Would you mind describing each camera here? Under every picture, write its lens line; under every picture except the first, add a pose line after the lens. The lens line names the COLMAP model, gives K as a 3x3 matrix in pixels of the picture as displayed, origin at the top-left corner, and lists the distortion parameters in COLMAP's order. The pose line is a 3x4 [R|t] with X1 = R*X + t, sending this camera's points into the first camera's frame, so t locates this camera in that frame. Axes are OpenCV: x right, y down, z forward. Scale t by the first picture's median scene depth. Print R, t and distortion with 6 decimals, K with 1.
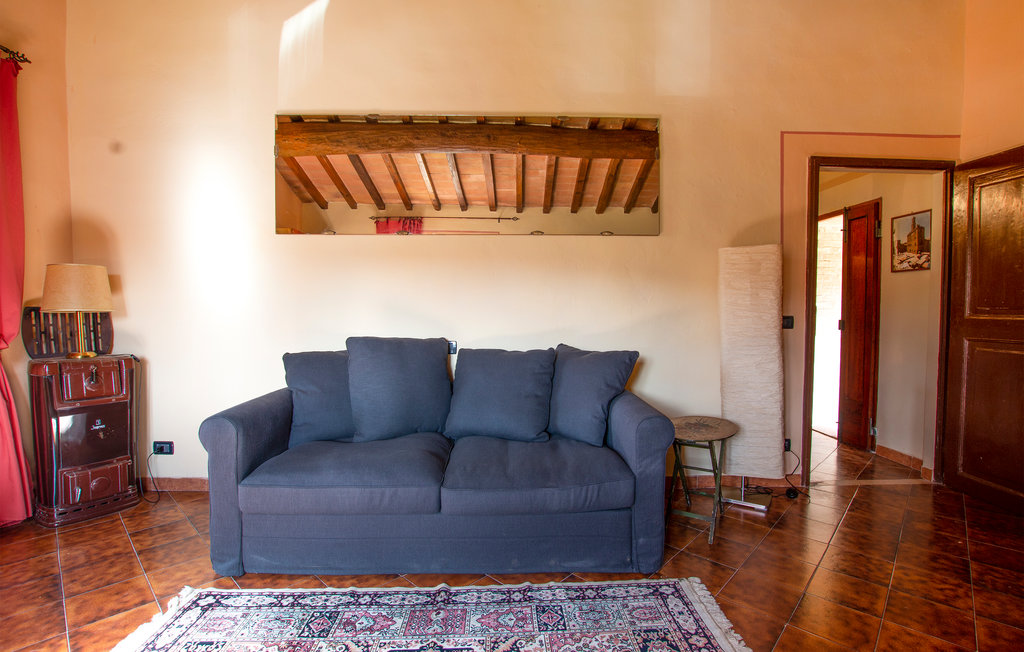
lens RADIAL K [[476.4, 0, 509.9], [0, 476.4, 322.4], [0, 0, 1]] dist [-0.024007, 0.000792]
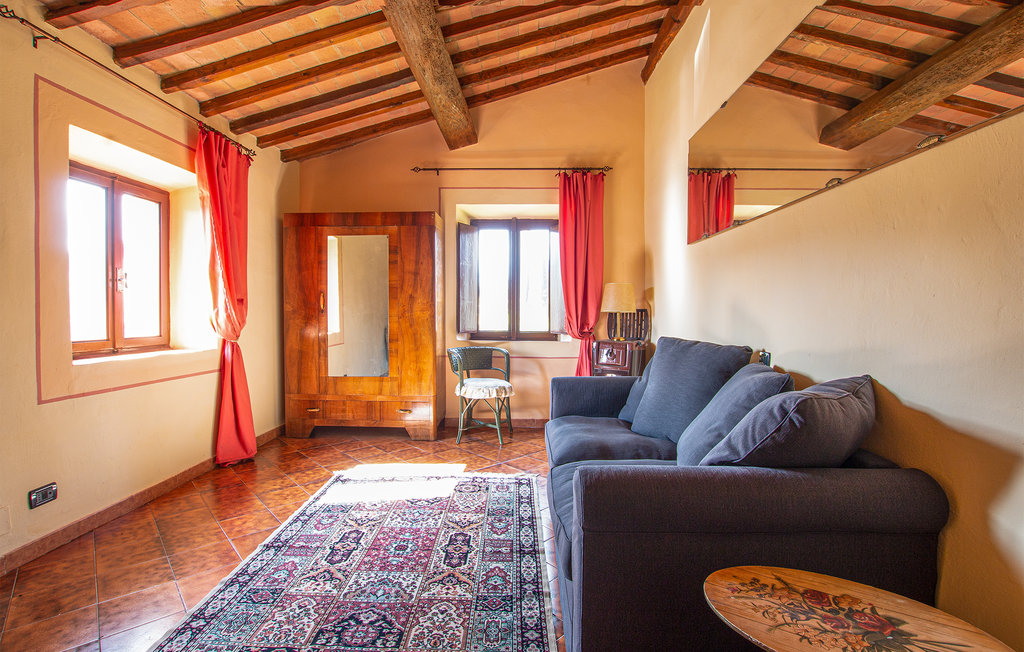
lens RADIAL K [[476.4, 0, 509.9], [0, 476.4, 322.4], [0, 0, 1]] dist [-0.024007, 0.000792]
pose [[-0.059305, 0.020976, -0.998019, 1.068492], [-0.033673, 0.999168, 0.023001, -0.019305], [0.997672, 0.034971, -0.058549, 1.030736]]
